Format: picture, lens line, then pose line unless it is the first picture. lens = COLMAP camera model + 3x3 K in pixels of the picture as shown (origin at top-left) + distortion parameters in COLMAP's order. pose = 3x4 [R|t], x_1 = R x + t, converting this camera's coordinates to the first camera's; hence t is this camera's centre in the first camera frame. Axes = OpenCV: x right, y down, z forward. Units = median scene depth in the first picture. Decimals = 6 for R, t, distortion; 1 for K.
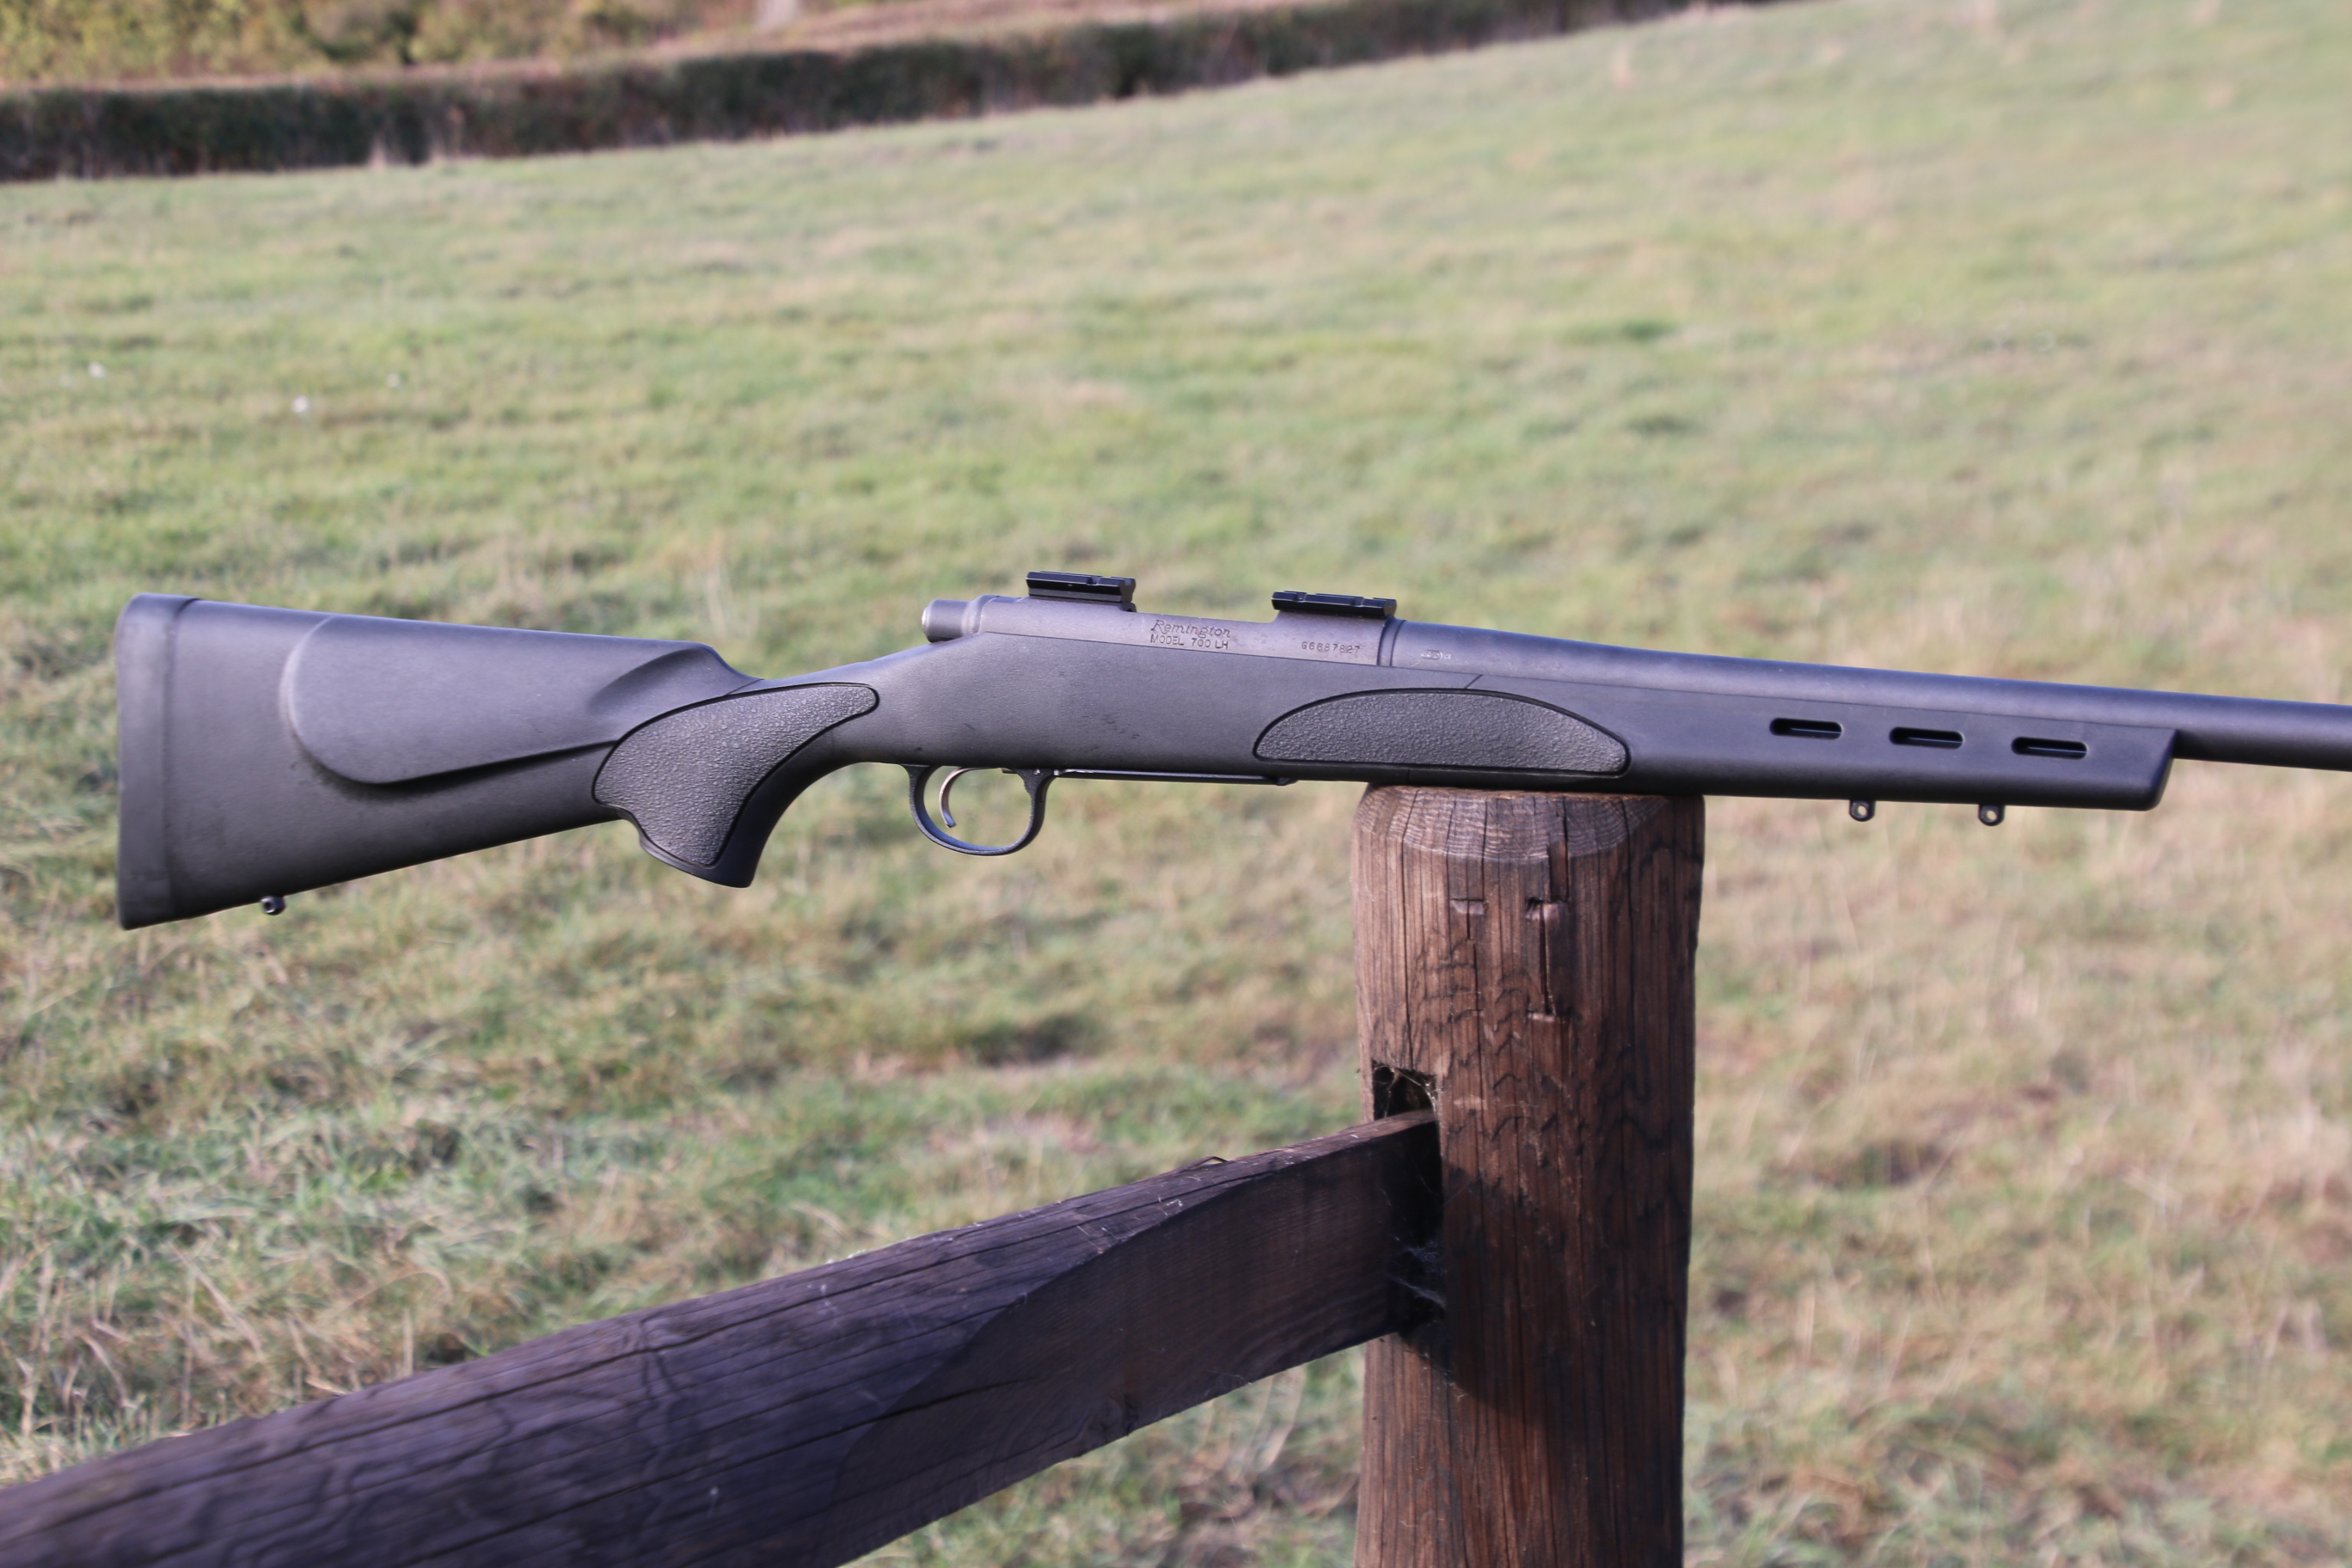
lens RADIAL K [[4333.4, 0, 1221.0], [0, 4333.4, 870.4], [0, 0, 1]] dist [0.388456, 0.000000]
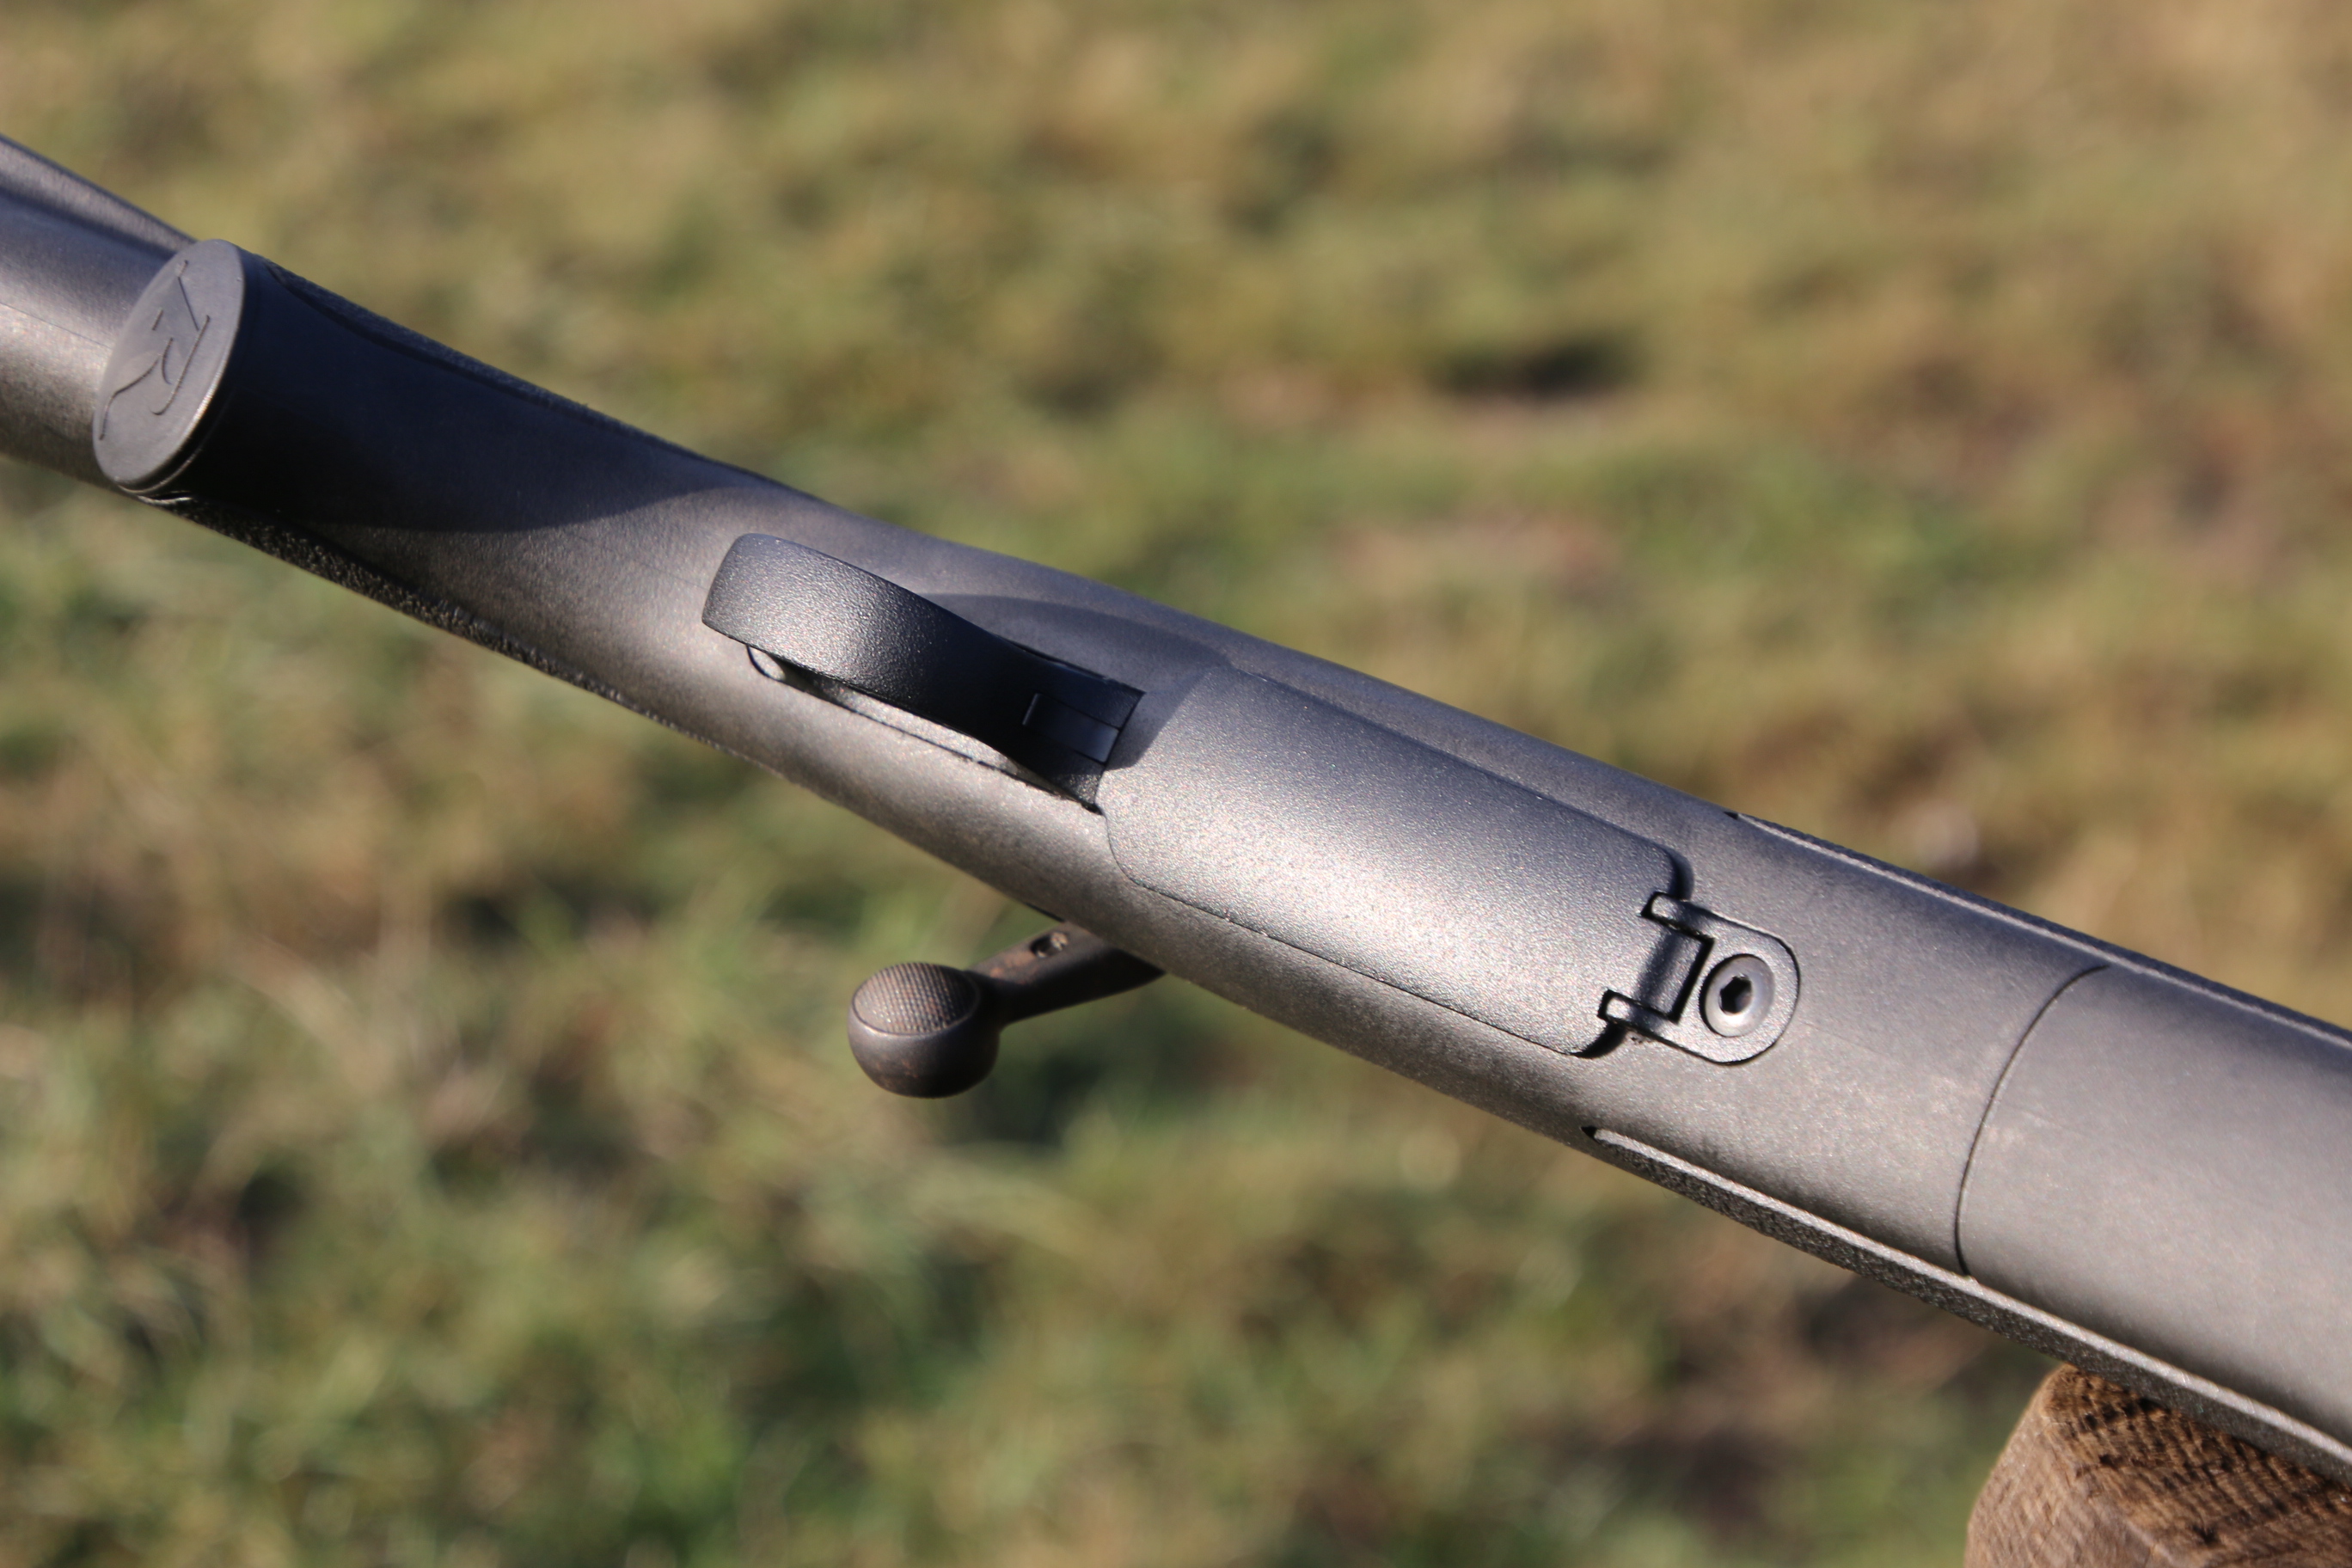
lens RADIAL K [[6163.8, 0, 1186.8], [0, 6163.8, 877.1], [0, 0, 1]] dist [0.676025, 0.000000]
pose [[0.991063, 0.087066, -0.101062, 0.004504], [-0.070386, 0.984887, 0.158248, -0.033340], [0.113313, -0.149721, 0.982214, 0.157992]]
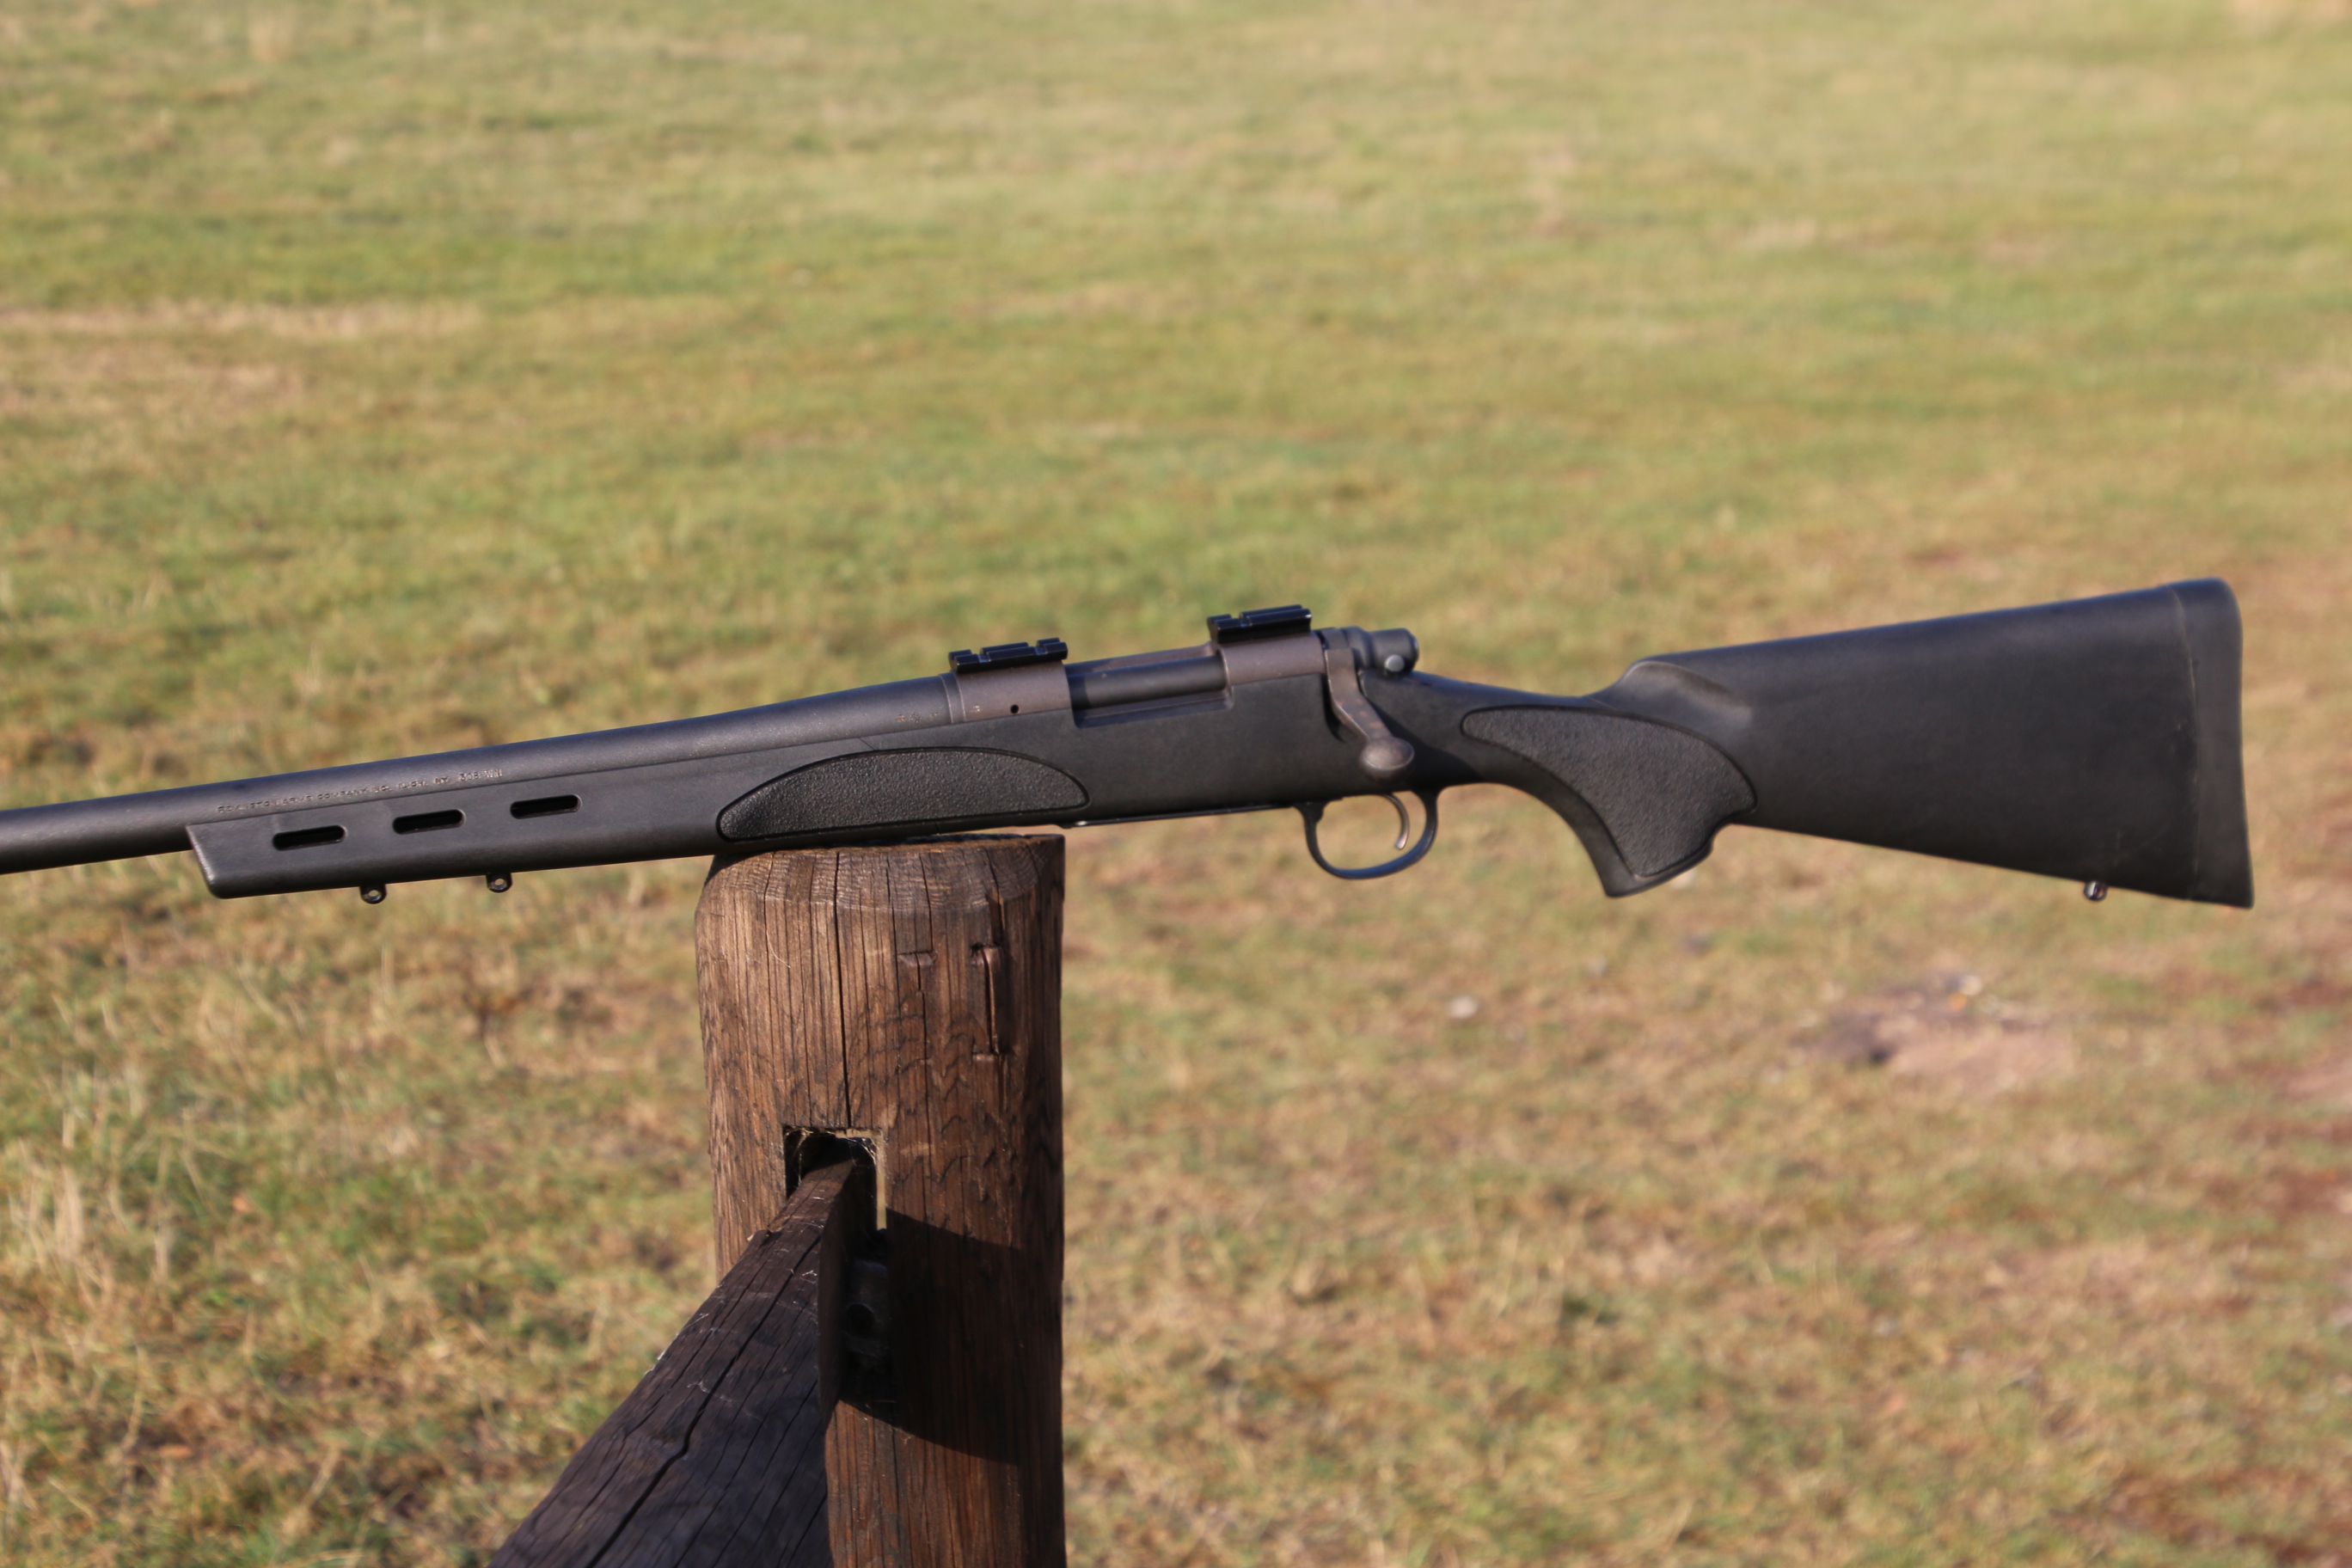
lens RADIAL K [[4826.5, 0, 1218.8], [0, 4826.5, 845.4], [0, 0, 1]] dist [0.744076, 0.000000]
pose [[0.797047, -0.077739, 0.598894, -0.151829], [0.094611, 0.995509, 0.003307, -0.004111], [-0.596461, 0.054027, 0.800822, 0.008758]]
